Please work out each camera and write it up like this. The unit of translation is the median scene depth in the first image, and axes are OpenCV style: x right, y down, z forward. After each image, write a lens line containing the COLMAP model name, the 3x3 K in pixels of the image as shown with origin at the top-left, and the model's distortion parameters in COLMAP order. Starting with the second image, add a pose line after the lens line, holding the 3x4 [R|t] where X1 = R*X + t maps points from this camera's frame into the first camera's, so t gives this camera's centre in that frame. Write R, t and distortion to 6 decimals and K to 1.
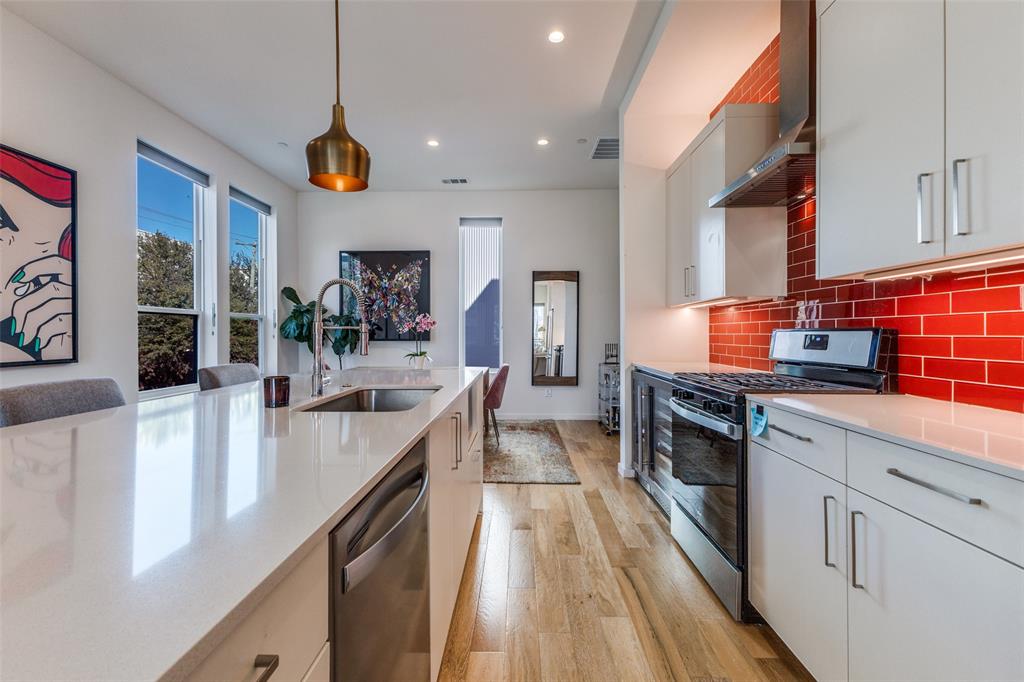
lens RADIAL K [[444.0, 0, 509.5], [0, 444.0, 335.1], [0, 0, 1]] dist [0.009329, -0.000190]
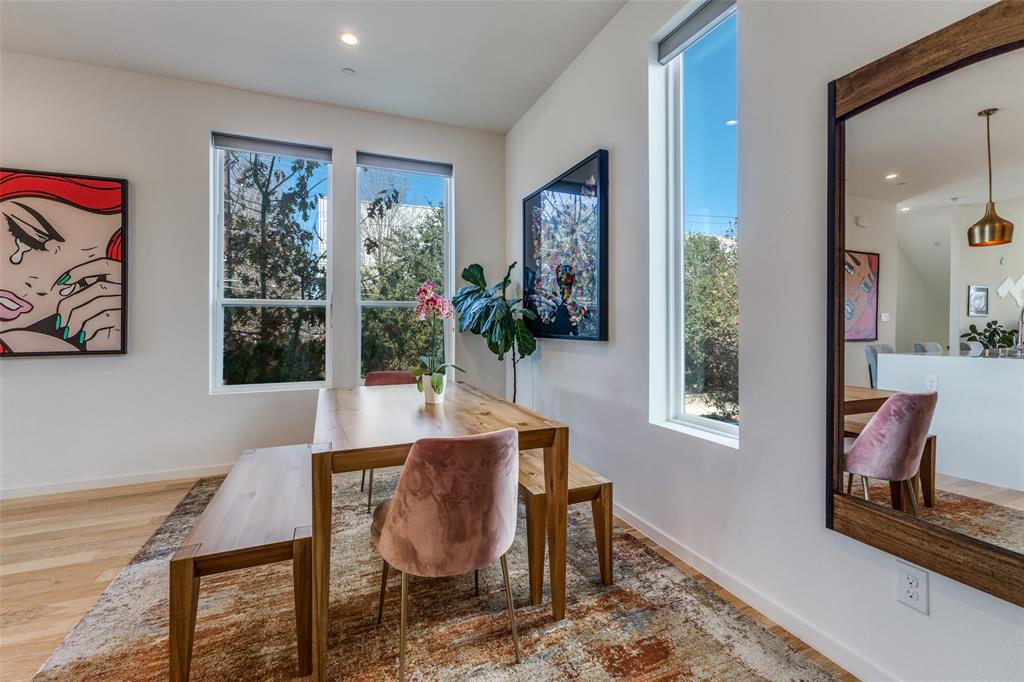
lens RADIAL K [[444.0, 0, 513.3], [0, 444.0, 319.7], [0, 0, 1]] dist [0.009329, -0.000190]
pose [[0.408098, -0.008062, -0.912903, 0.423928], [0.002582, 0.999967, -0.007677, -0.011247], [0.912935, 0.000775, 0.408105, 1.444544]]
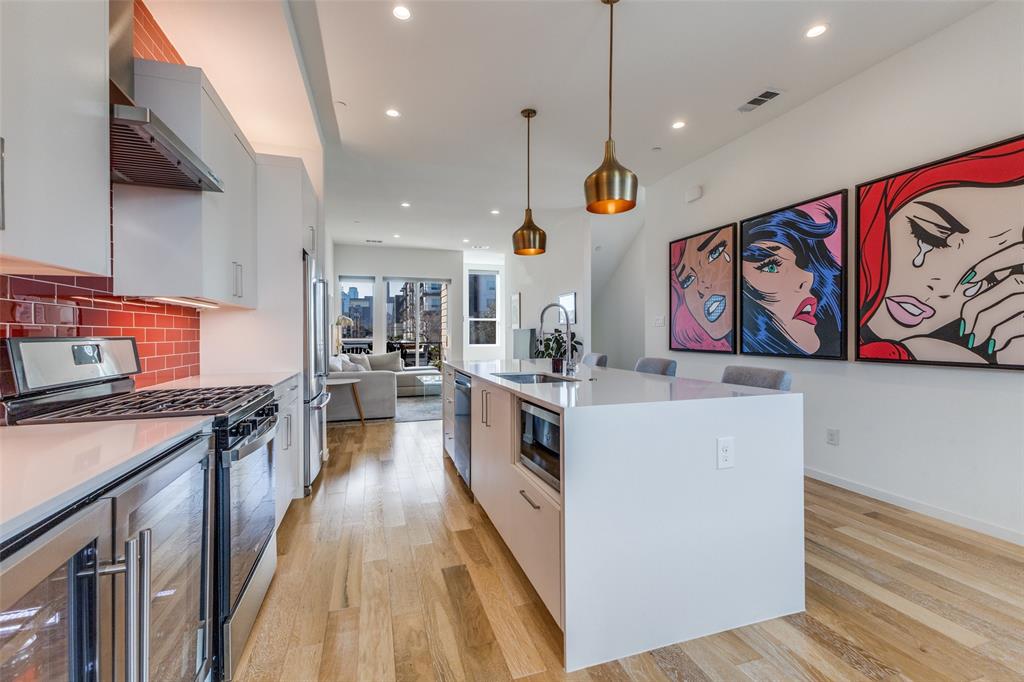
lens RADIAL K [[444.0, 0, 514.7], [0, 444.0, 331.9], [0, 0, 1]] dist [0.009329, -0.000190]
pose [[-0.941693, 0.006320, -0.336415, 0.175273], [0.006148, 0.999980, 0.001577, -0.015319], [0.336418, -0.000583, -0.941713, 1.444181]]
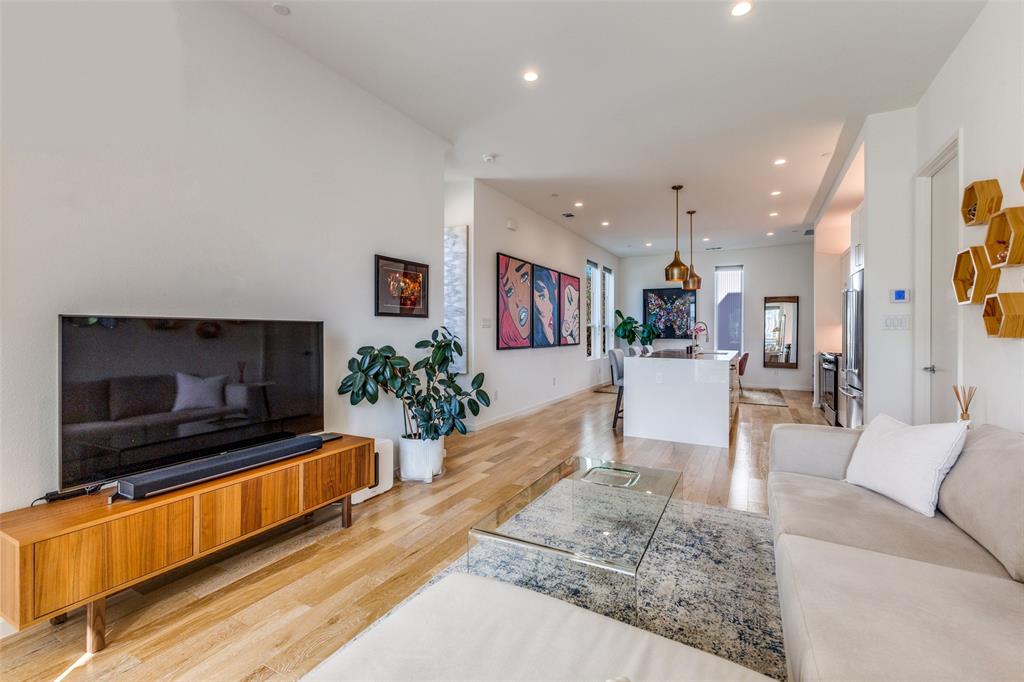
lens RADIAL K [[444.0, 0, 509.3], [0, 444.0, 332.8], [0, 0, 1]] dist [0.009329, -0.000190]
pose [[0.888443, 0.007705, -0.458922, -0.059585], [-0.008377, 0.999965, 0.000572, -0.012145], [0.458911, 0.003336, 0.888476, -1.782219]]
